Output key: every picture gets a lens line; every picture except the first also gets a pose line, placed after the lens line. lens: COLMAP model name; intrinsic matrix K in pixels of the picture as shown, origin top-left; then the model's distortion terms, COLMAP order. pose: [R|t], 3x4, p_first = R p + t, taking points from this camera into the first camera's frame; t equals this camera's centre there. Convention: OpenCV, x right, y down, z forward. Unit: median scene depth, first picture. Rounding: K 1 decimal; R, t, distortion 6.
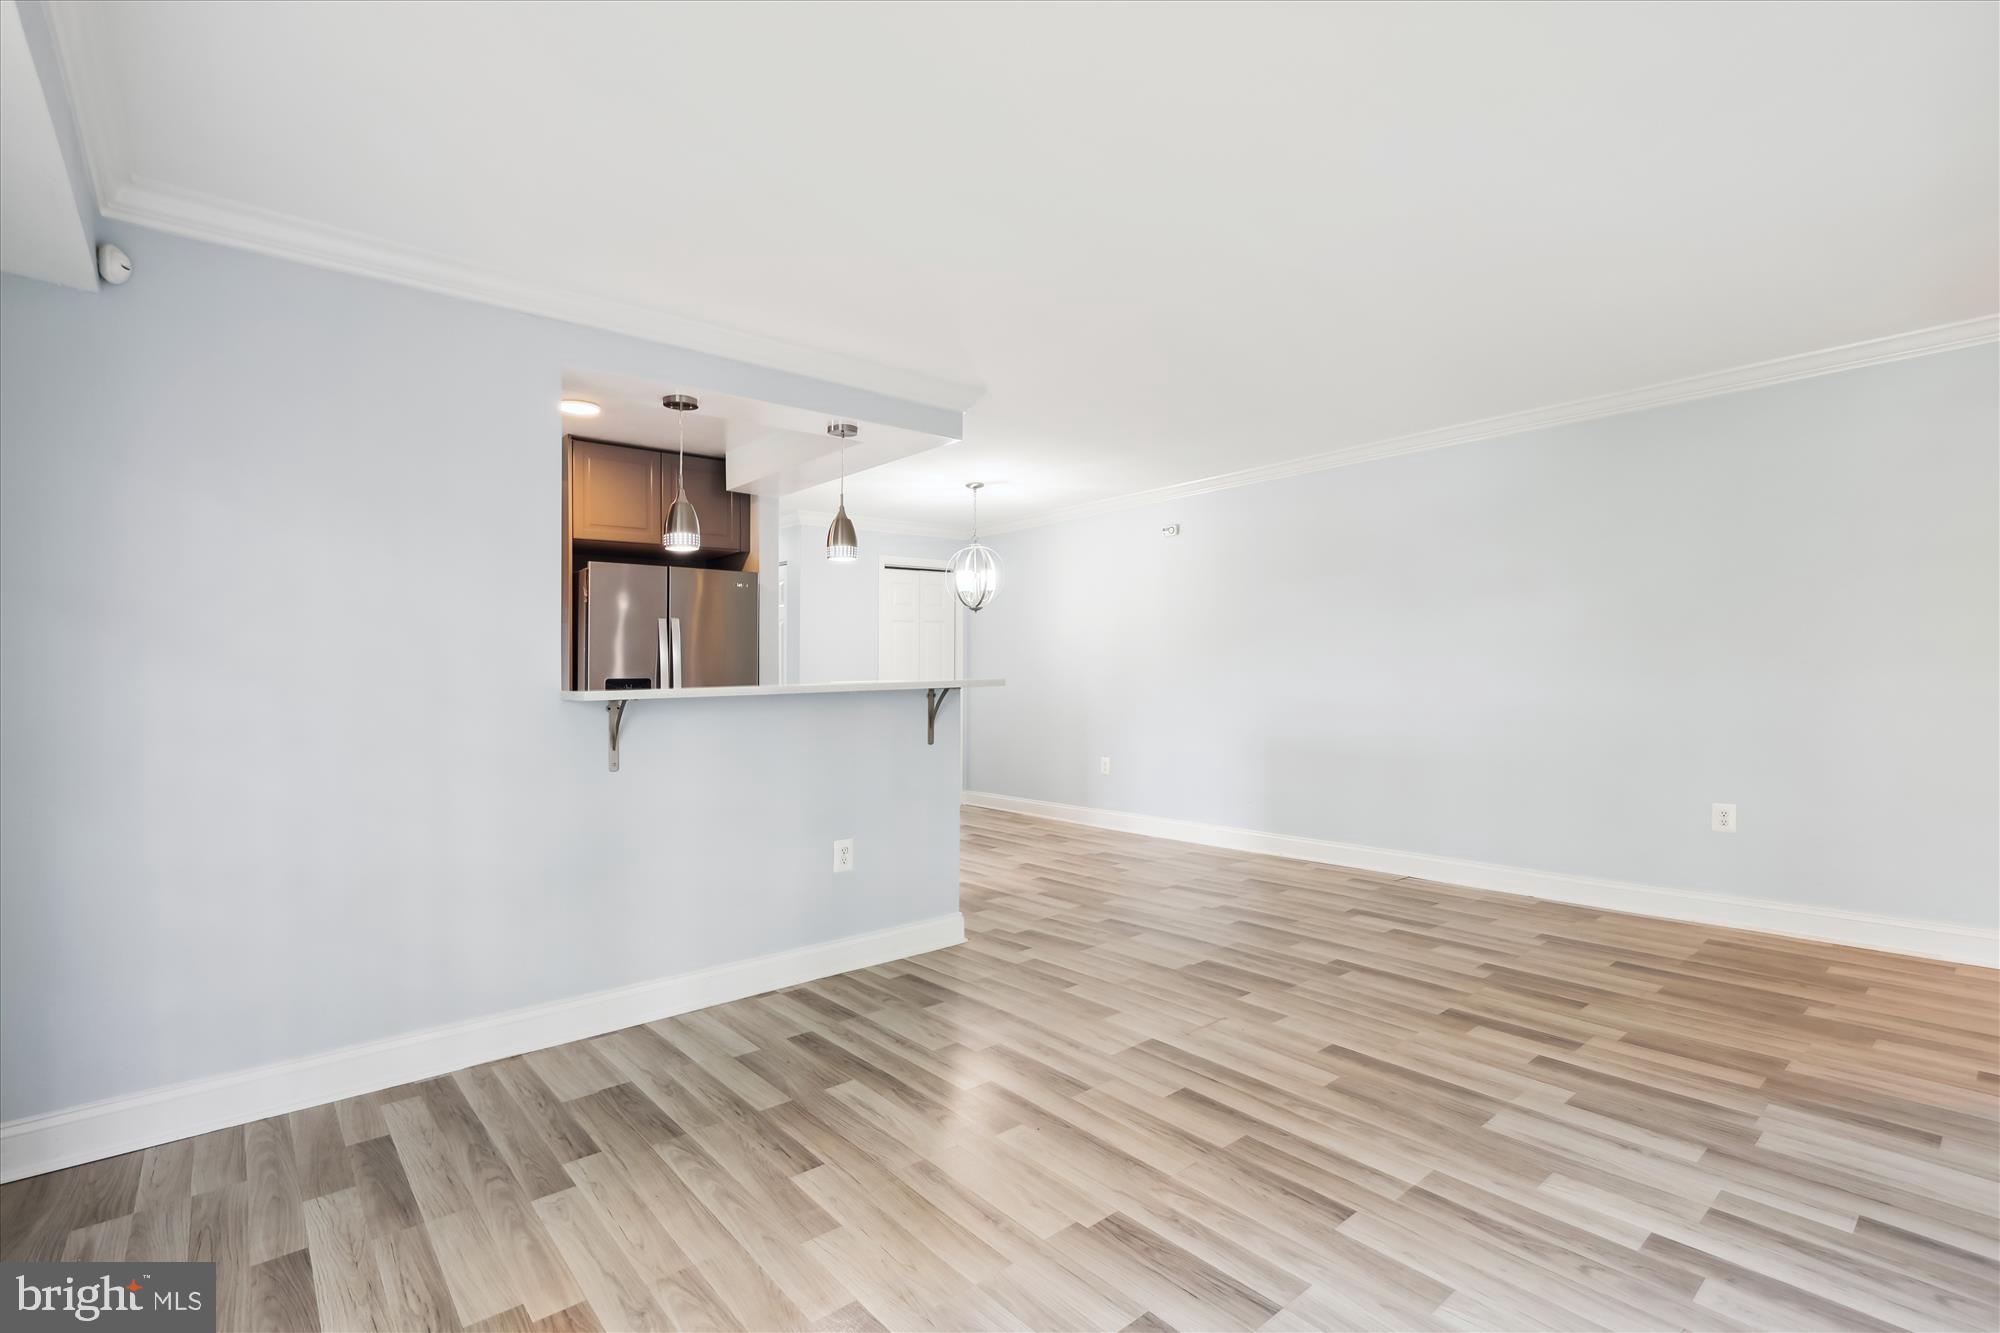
lens RADIAL K [[913.7, 0, 1005.9], [0, 913.7, 665.4], [0, 0, 1]] dist [-0.000669, -0.000392]
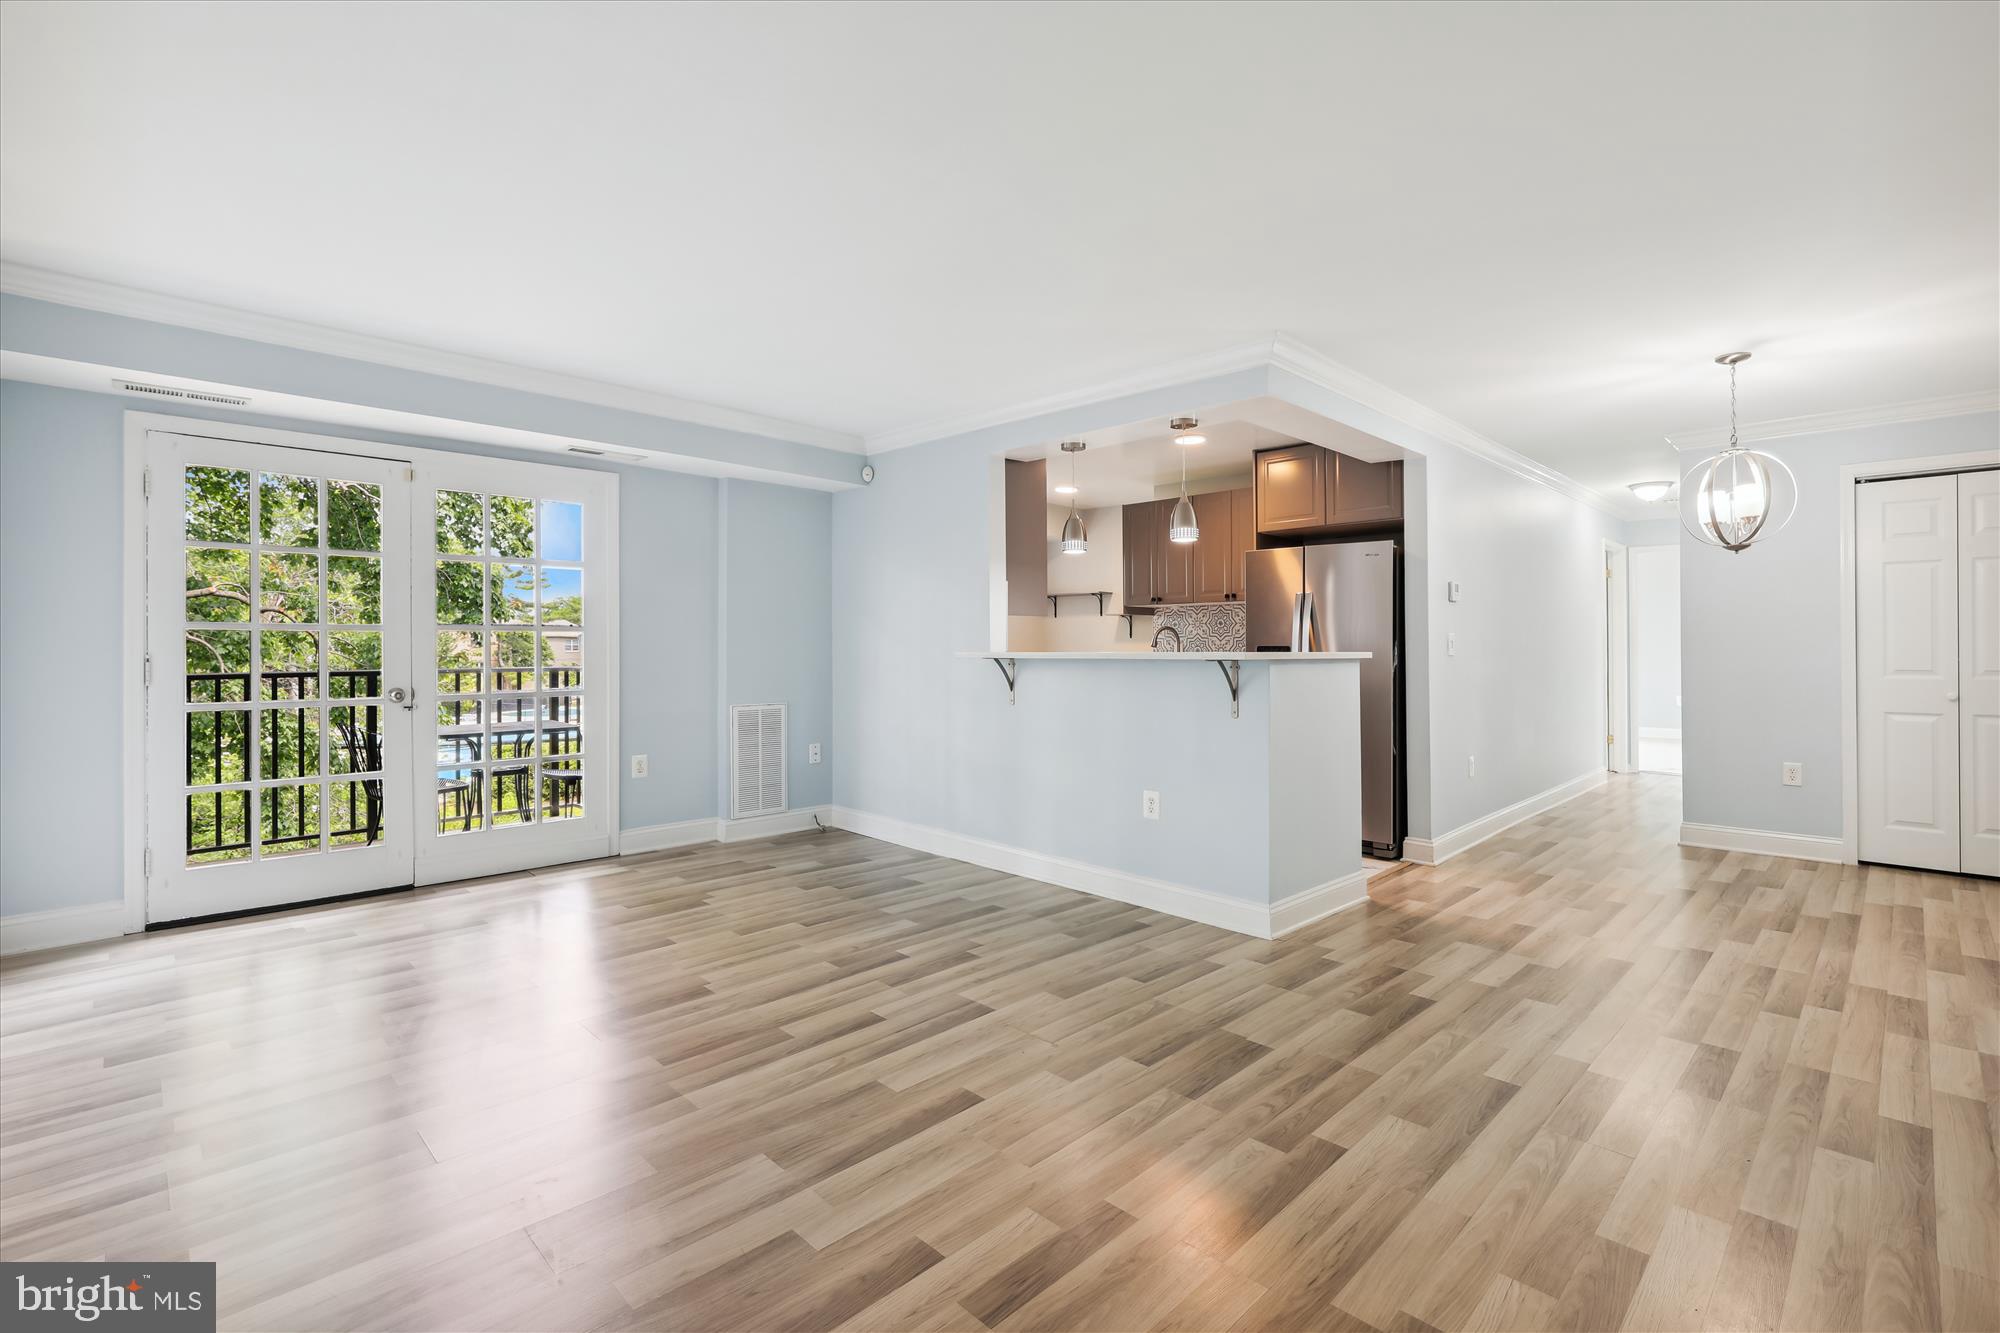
lens RADIAL K [[913.7, 0, 1065.6], [0, 913.7, 639.9], [0, 0, 1]] dist [-0.000669, -0.000392]
pose [[0.098284, 0.008394, -0.995123, 1.125526], [0.008587, 0.999920, 0.009283, -0.011031], [0.995121, -0.009457, 0.098204, 0.940412]]
